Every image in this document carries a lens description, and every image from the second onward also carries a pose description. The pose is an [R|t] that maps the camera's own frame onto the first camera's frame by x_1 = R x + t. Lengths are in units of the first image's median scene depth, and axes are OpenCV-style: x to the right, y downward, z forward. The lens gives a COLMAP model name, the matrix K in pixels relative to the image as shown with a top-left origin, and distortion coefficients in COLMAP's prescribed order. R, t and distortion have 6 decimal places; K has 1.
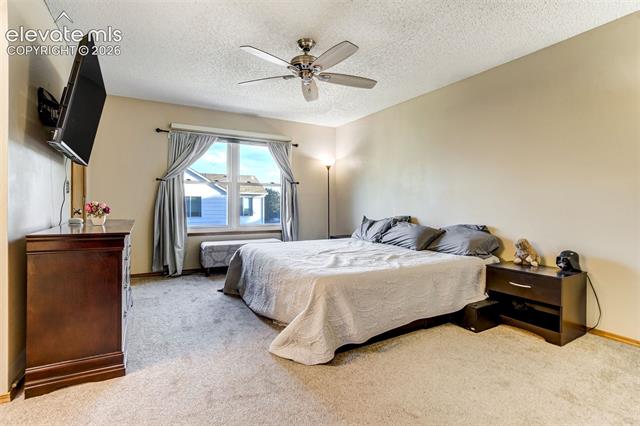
lens RADIAL K [[300.9, 0, 323.5], [0, 300.9, 206.1], [0, 0, 1]] dist [-0.027923, 0.009277]
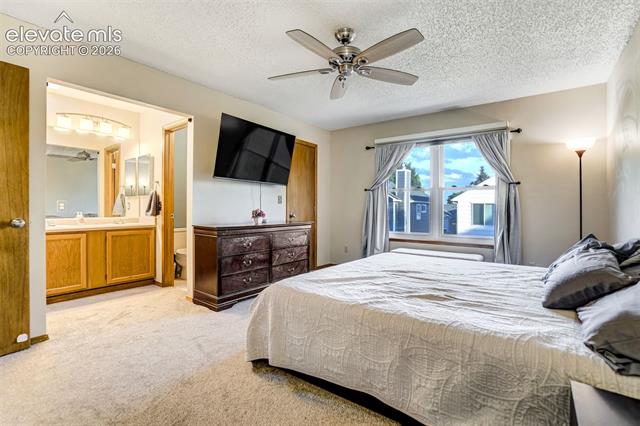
lens RADIAL K [[300.9, 0, 316.3], [0, 300.9, 209.1], [0, 0, 1]] dist [-0.027923, 0.009277]
pose [[0.396531, 0.000868, -0.918021, 0.391955], [-0.019598, 0.999780, -0.007520, -0.000420], [0.917812, 0.020974, 0.396461, 0.298701]]
